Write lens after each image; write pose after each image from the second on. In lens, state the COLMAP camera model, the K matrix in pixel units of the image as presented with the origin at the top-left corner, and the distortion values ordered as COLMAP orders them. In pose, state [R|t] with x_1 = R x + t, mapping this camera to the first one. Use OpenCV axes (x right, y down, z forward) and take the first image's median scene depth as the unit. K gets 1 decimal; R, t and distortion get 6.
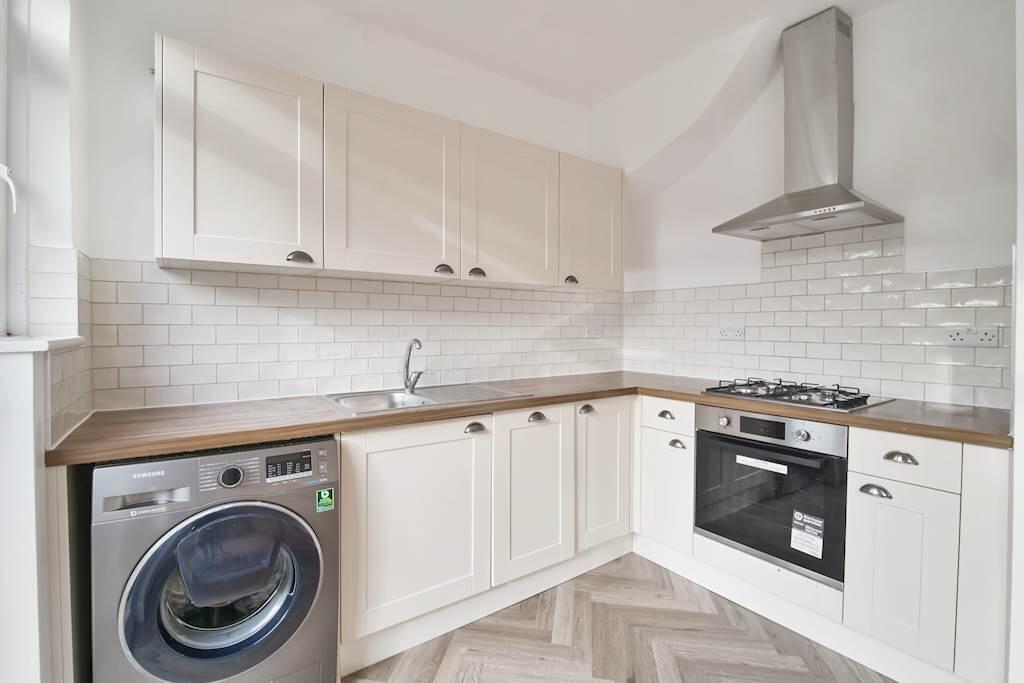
lens RADIAL K [[433.7, 0, 513.7], [0, 433.7, 349.4], [0, 0, 1]] dist [-0.002240, -0.000432]
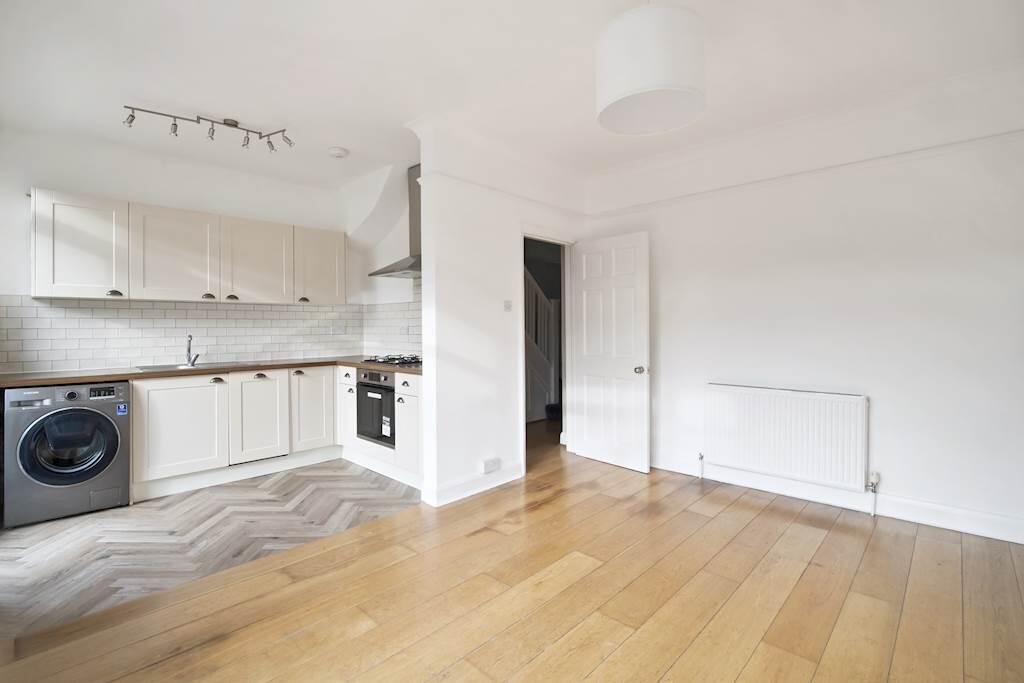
lens RADIAL K [[465.9, 0, 512.0], [0, 465.9, 341.5], [0, 0, 1]] dist [-0.000344, -0.000057]
pose [[0.989326, -0.014222, 0.145020, 0.919377], [0.017158, 0.999672, -0.019018, 0.070724], [-0.144702, 0.021303, 0.989246, -1.258476]]
